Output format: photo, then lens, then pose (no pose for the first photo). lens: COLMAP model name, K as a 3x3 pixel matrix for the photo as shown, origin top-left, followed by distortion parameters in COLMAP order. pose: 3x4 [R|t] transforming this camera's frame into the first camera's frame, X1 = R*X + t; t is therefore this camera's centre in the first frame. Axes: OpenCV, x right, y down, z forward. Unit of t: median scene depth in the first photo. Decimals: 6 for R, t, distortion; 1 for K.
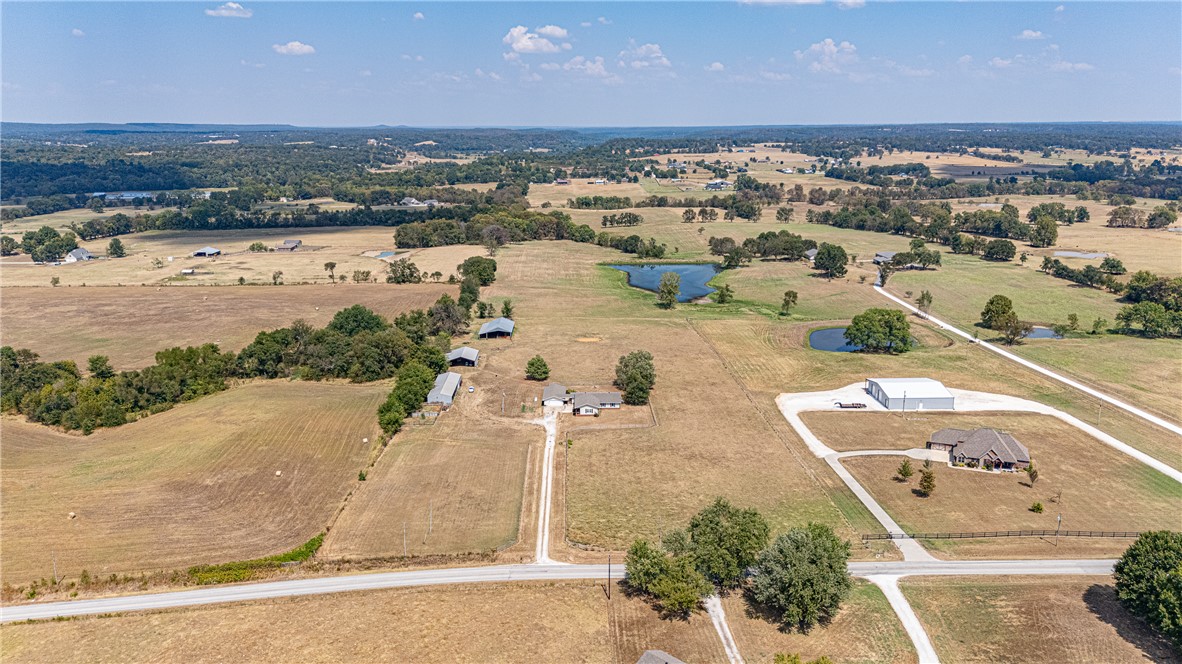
lens RADIAL K [[873.0, 0, 591.0], [0, 873.0, 332.0], [0, 0, 1]] dist [0.076375, -0.079898]
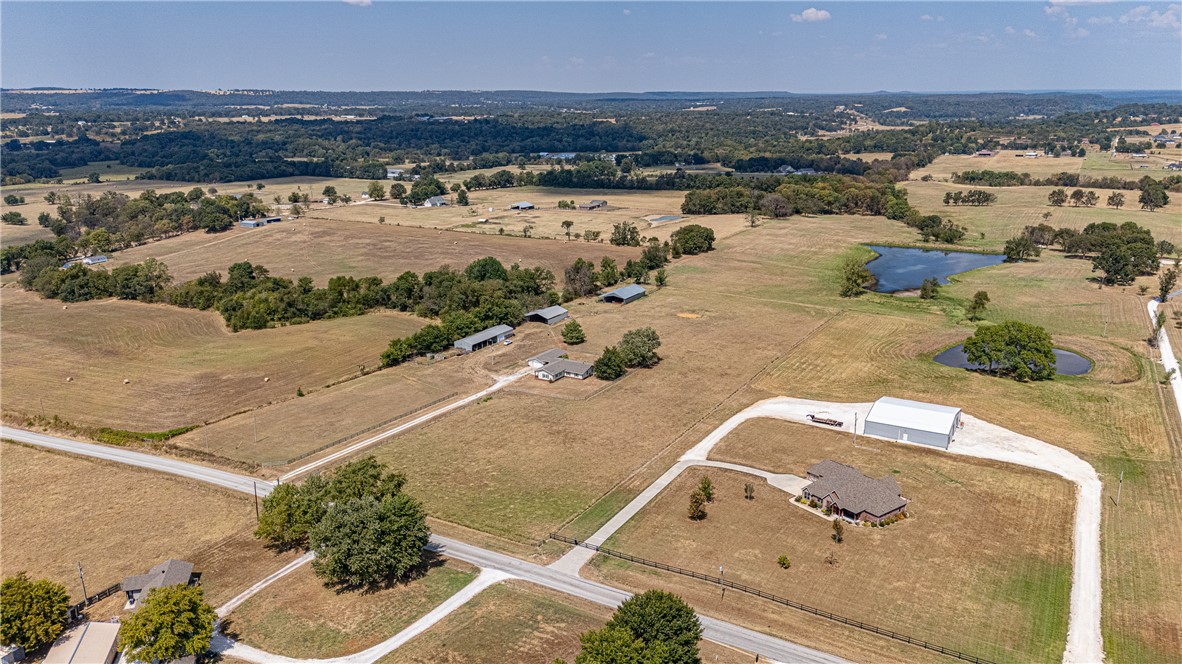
lens RADIAL K [[873.0, 0, 591.0], [0, 873.0, 332.0], [0, 0, 1]] dist [0.076375, -0.079898]
pose [[0.852895, 0.136068, -0.504039, 0.463000], [-0.118115, 0.990698, 0.067580, -0.029874], [0.508546, 0.001896, 0.861033, 0.127472]]
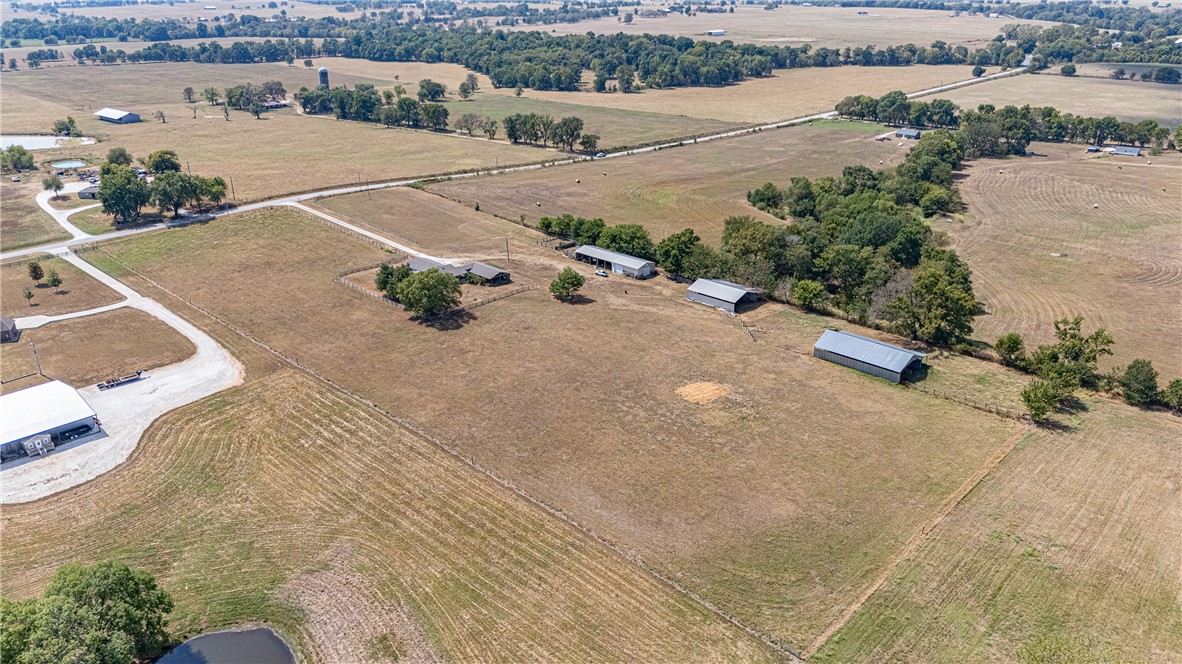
lens RADIAL K [[873.0, 0, 591.0], [0, 873.0, 332.0], [0, 0, 1]] dist [0.076375, -0.079898]
pose [[-0.714847, 0.277811, -0.641728, 0.412052], [-0.151814, 0.834154, 0.530226, -0.320518], [0.682603, 0.476453, -0.554117, 1.423173]]
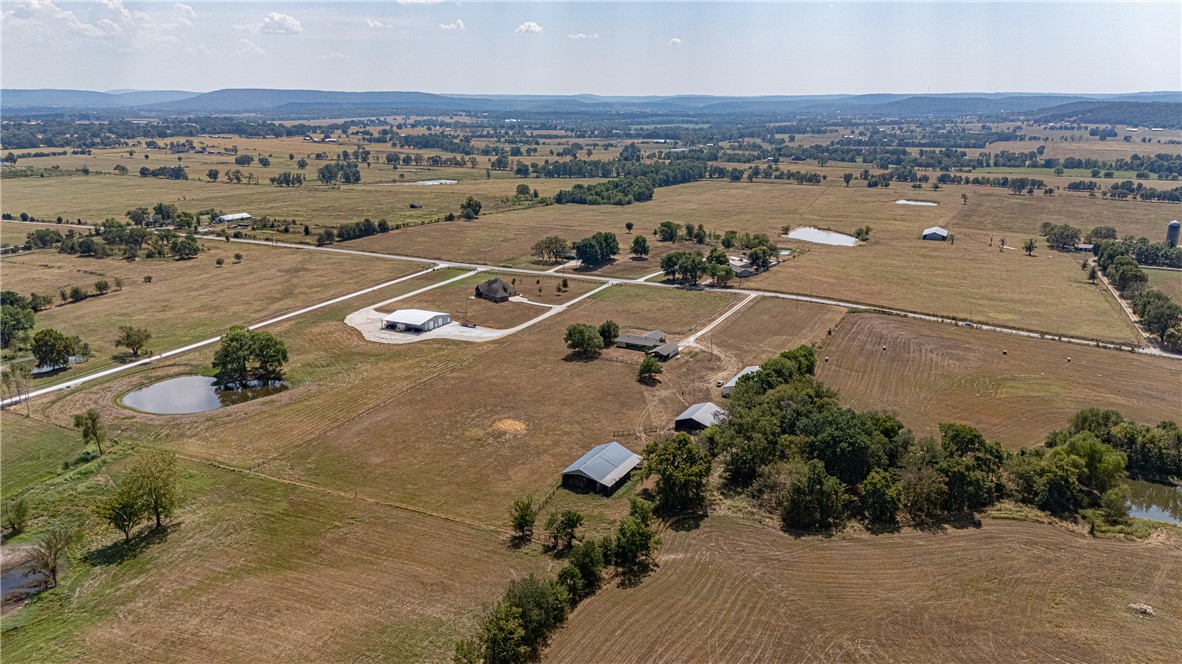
lens RADIAL K [[873.0, 0, 591.0], [0, 873.0, 332.0], [0, 0, 1]] dist [0.076375, -0.079898]
pose [[-0.872592, -0.120288, 0.473406, -0.455957], [0.116419, 0.890054, 0.440739, -0.428479], [-0.474372, 0.439699, -0.762650, 1.730668]]
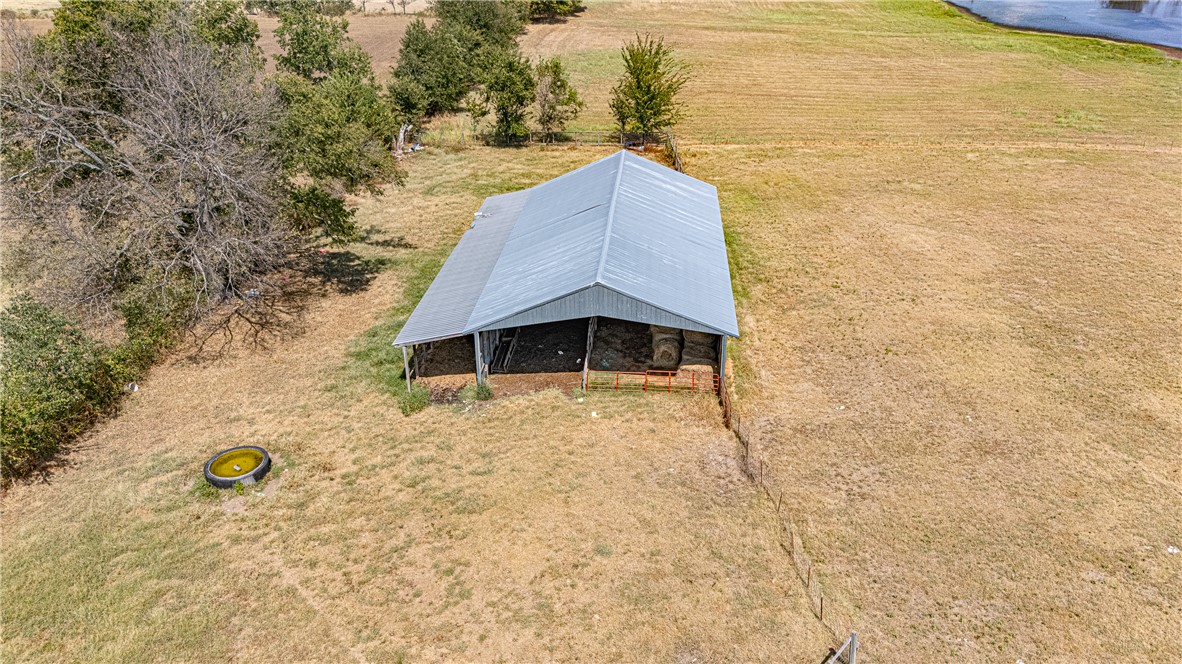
lens RADIAL K [[873.0, 0, 591.0], [0, 873.0, 332.0], [0, 0, 1]] dist [0.076375, -0.079898]
pose [[0.994547, 0.039292, -0.096602, -0.115941], [-0.016701, 0.974361, 0.224369, -0.025290], [0.102941, -0.221532, 0.969704, 1.076216]]
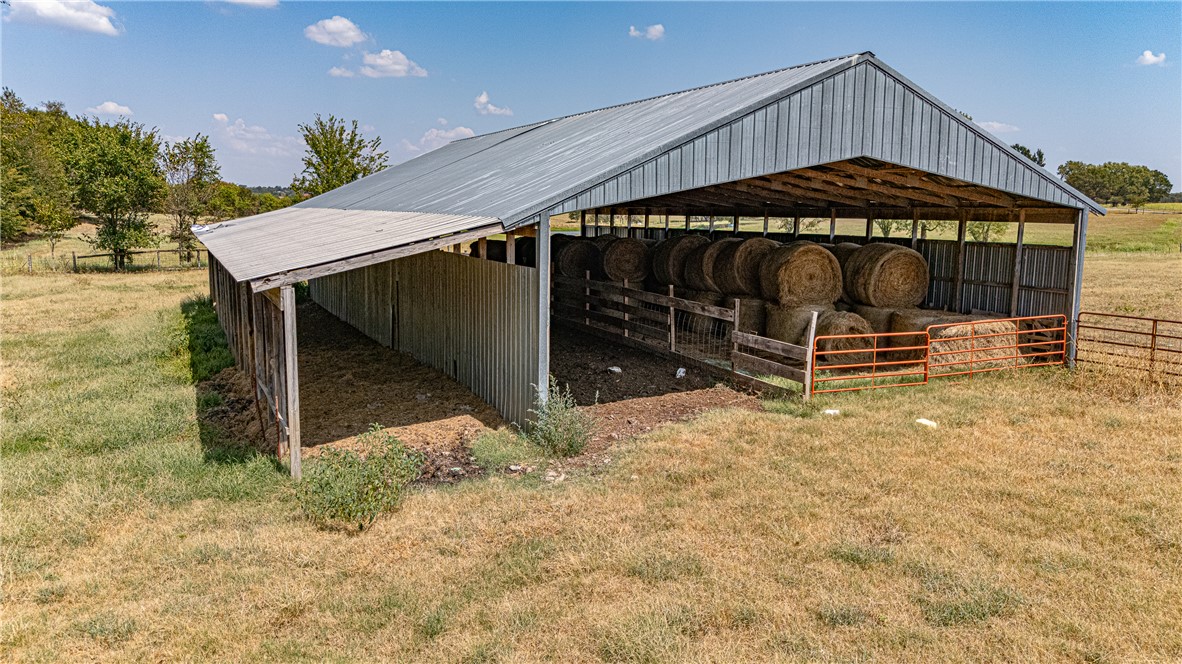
lens RADIAL K [[873.0, 0, 591.0], [0, 873.0, 332.0], [0, 0, 1]] dist [0.076375, -0.079898]
pose [[0.910285, -0.044185, 0.411617, -0.153576], [0.079376, 0.994469, -0.068787, 0.006631], [-0.406301, 0.095288, 0.908757, 1.150905]]
